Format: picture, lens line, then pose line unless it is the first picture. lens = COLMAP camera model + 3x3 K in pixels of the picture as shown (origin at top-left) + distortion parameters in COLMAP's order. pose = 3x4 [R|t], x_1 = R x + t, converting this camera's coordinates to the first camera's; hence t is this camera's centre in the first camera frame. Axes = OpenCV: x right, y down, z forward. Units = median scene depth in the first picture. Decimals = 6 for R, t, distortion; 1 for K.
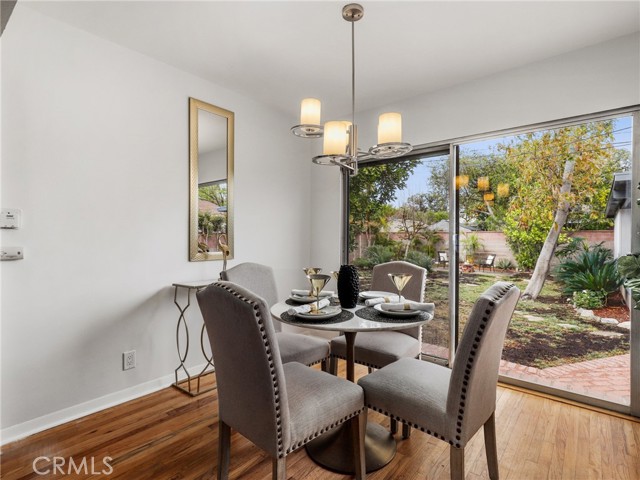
lens RADIAL K [[332.8, 0, 320.5], [0, 332.8, 239.9], [0, 0, 1]] dist [-0.014709, 0.002422]
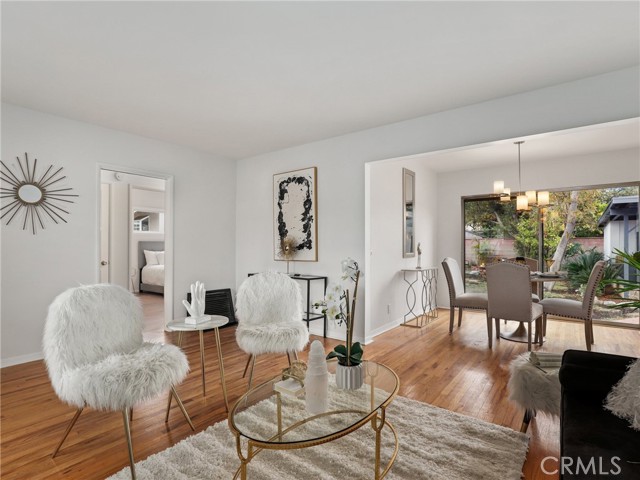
lens RADIAL K [[332.8, 0, 319.1], [0, 332.8, 245.9], [0, 0, 1]] dist [-0.014709, 0.002422]
pose [[0.999282, -0.002588, 0.037803, -0.238964], [0.002560, 0.999996, 0.000794, -0.000837], [-0.037805, -0.000697, 0.999285, -0.207193]]
